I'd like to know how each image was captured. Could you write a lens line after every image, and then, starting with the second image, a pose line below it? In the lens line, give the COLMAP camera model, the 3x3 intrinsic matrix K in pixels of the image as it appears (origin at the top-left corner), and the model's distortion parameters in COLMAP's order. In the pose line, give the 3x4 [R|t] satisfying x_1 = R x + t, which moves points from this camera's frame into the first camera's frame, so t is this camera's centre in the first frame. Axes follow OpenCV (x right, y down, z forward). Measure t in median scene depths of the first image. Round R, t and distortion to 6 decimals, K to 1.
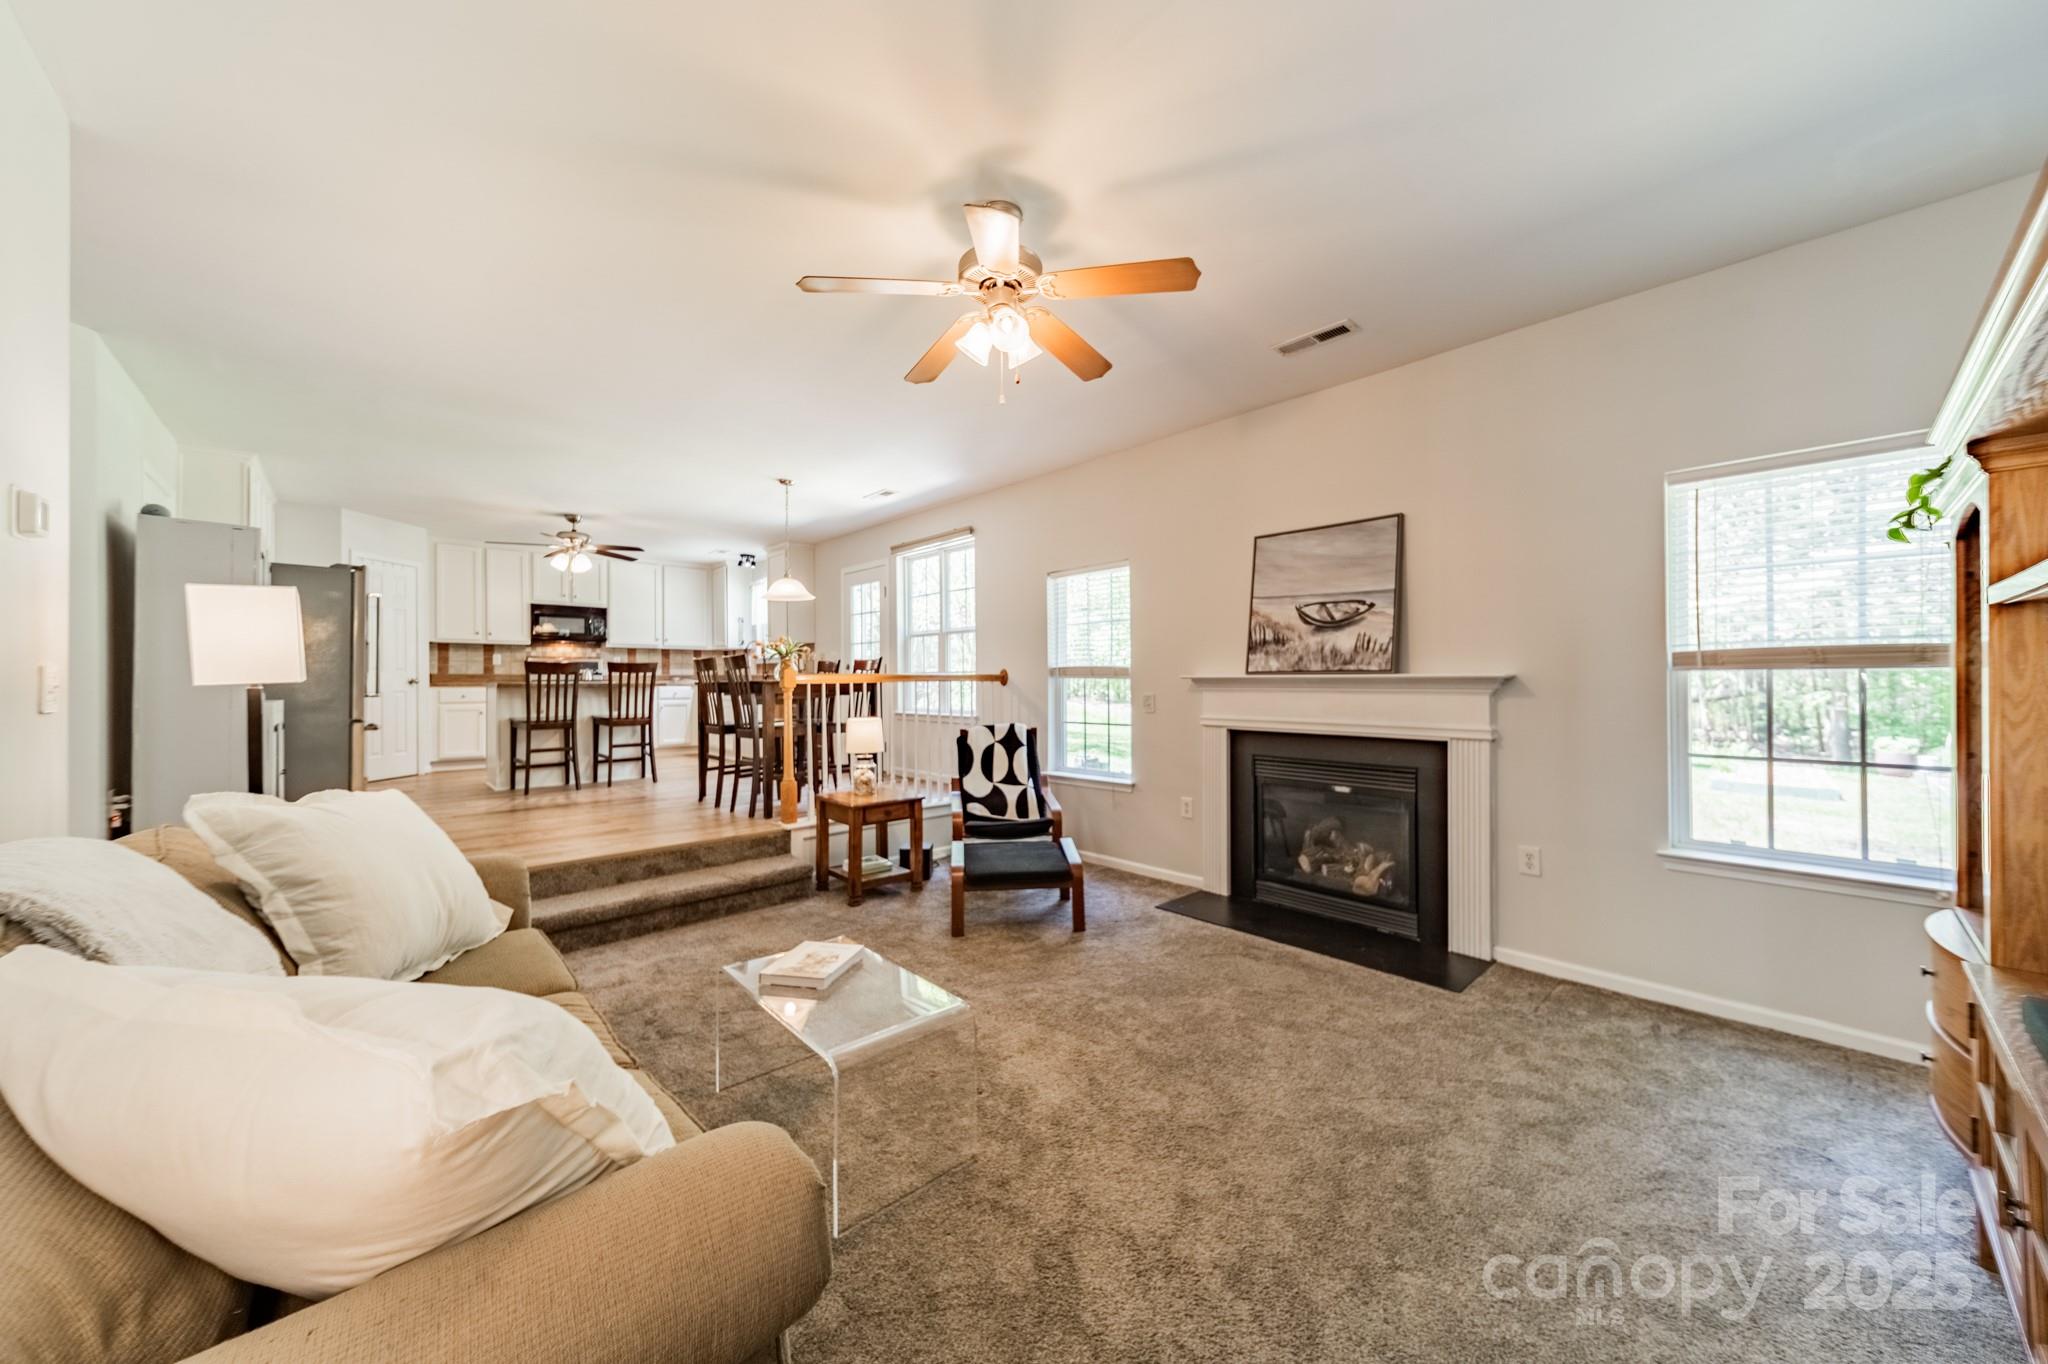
lens RADIAL K [[723.0, 0, 1033.1], [0, 723.0, 676.4], [0, 0, 1]] dist [0.005899, 0.000231]
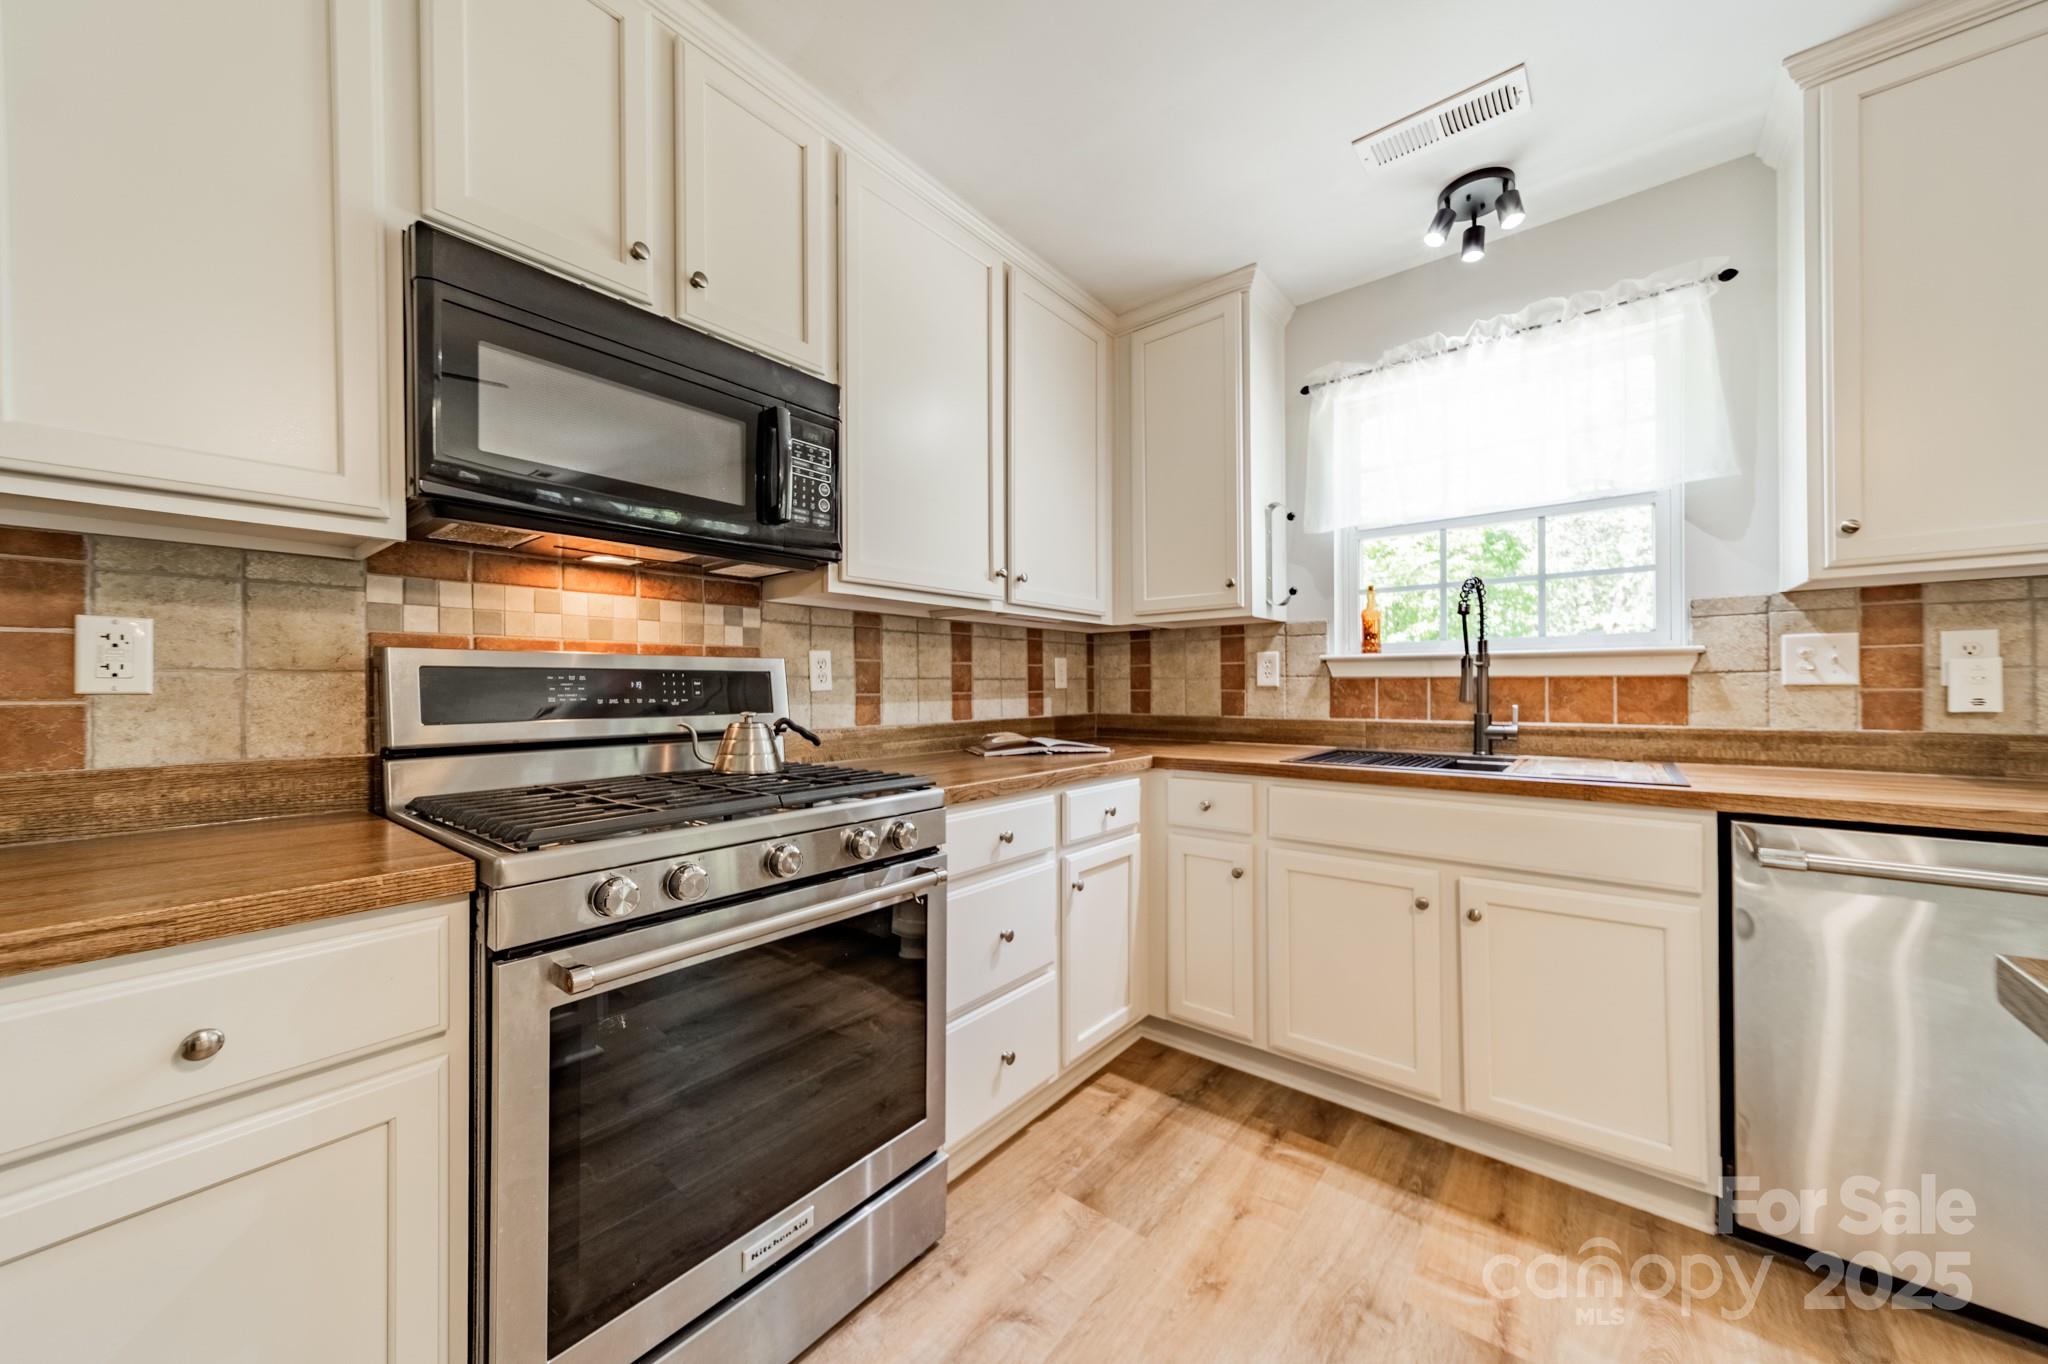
lens RADIAL K [[723.0, 0, 1033.4], [0, 723.0, 686.9], [0, 0, 1]] dist [0.005899, 0.000231]
pose [[0.990046, -0.002589, 0.140719, -1.033672], [0.001593, 0.999973, 0.007187, -0.031222], [-0.140734, -0.006892, 0.990023, 1.472170]]
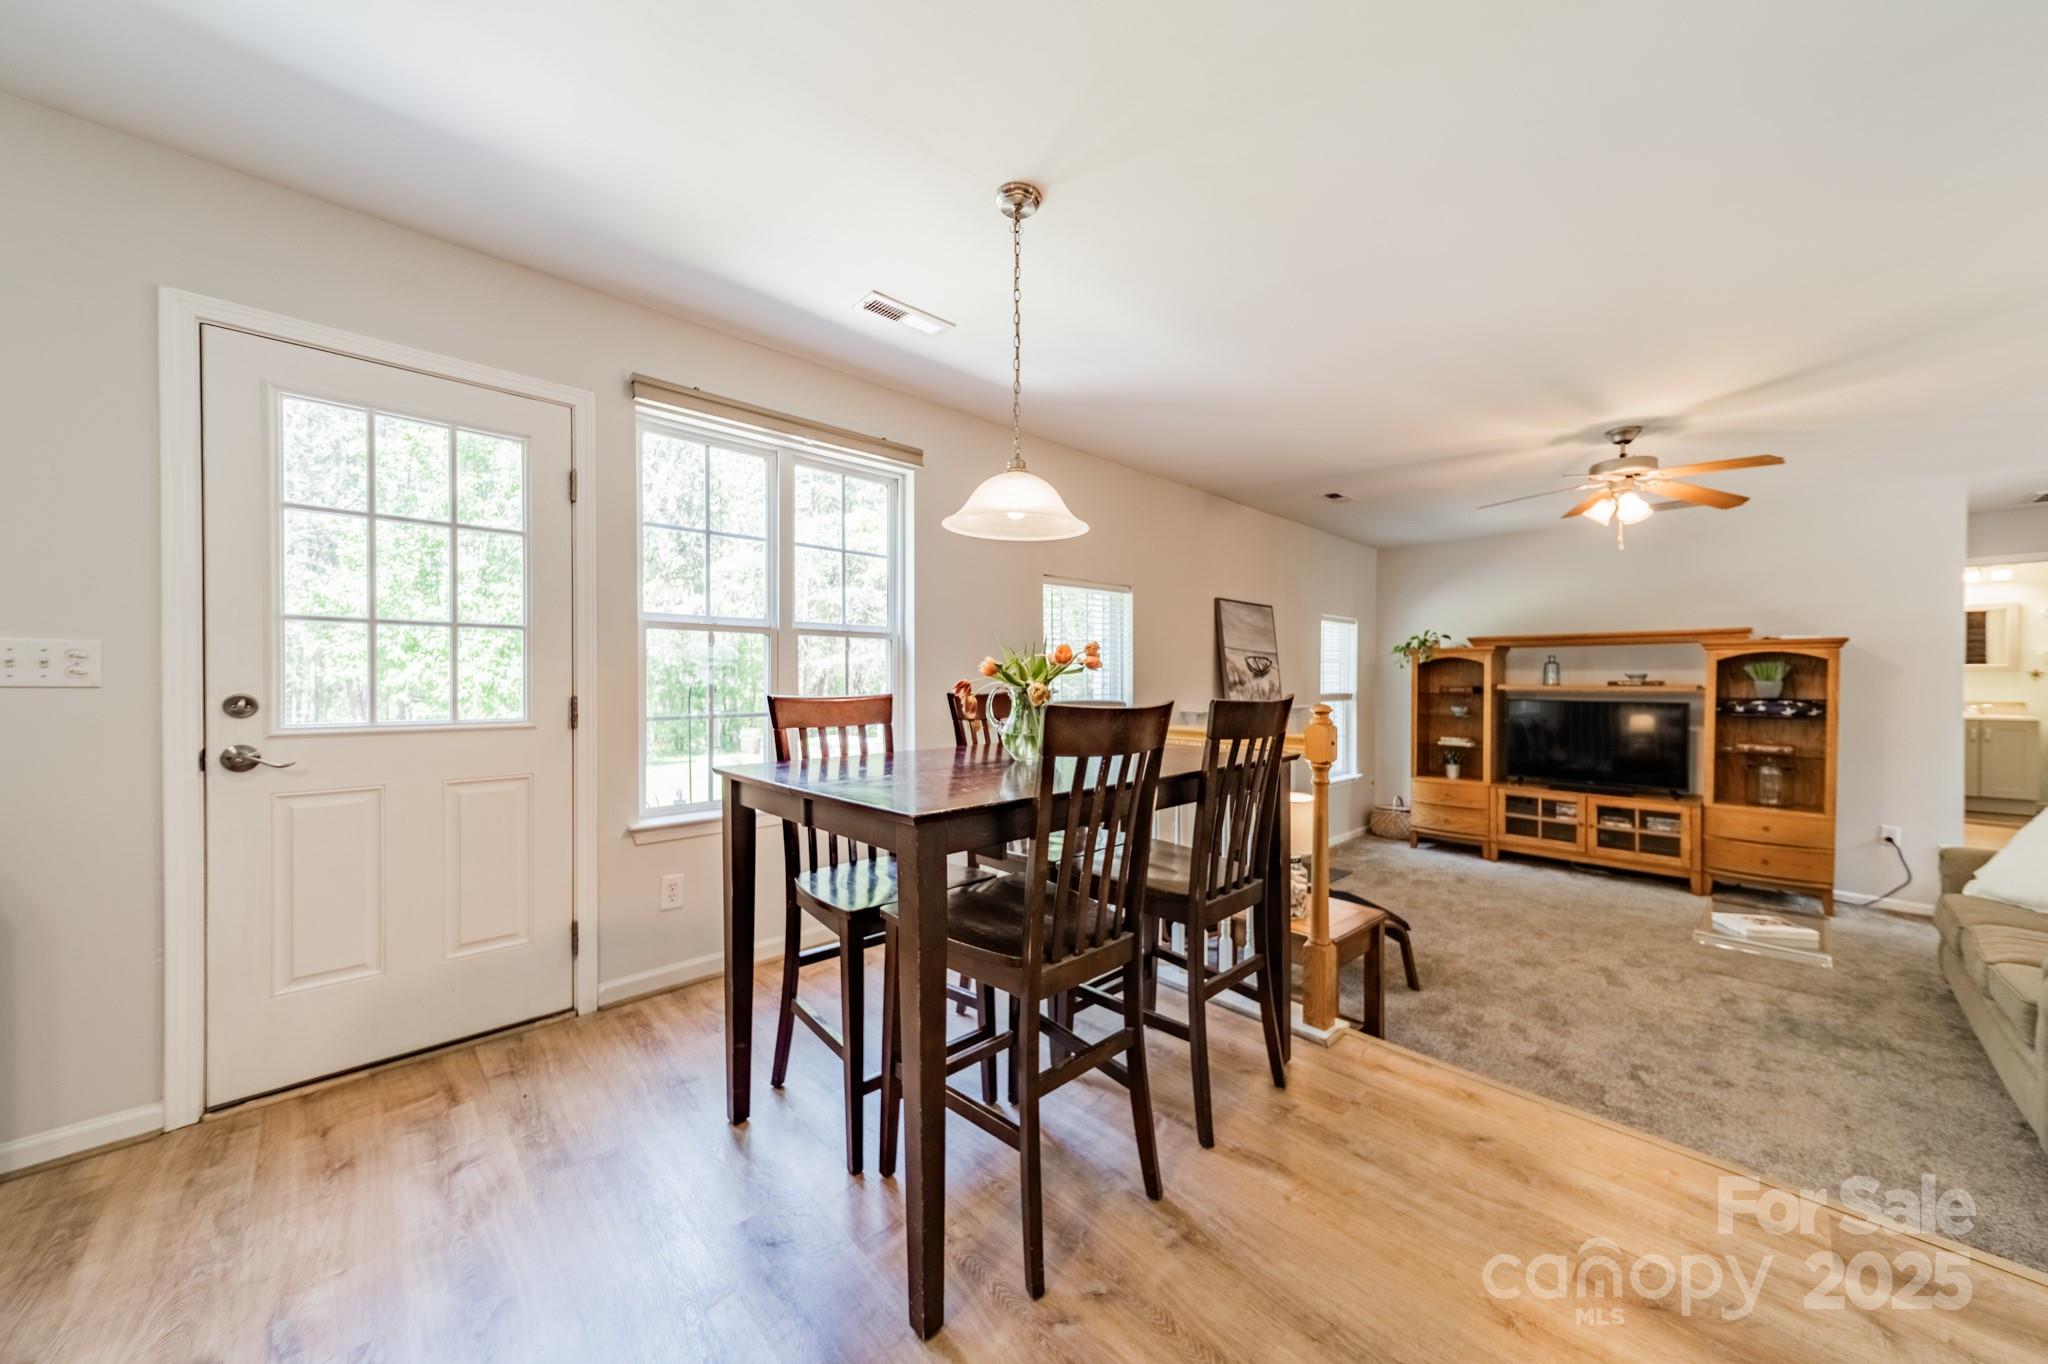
lens RADIAL K [[723.0, 0, 1028.5], [0, 723.0, 683.8], [0, 0, 1]] dist [0.005899, 0.000231]
pose [[-0.013070, -0.001899, 0.999913, -0.811402], [-0.009073, 0.999957, 0.001781, -0.037169], [-0.999873, -0.009049, -0.013086, 1.160007]]
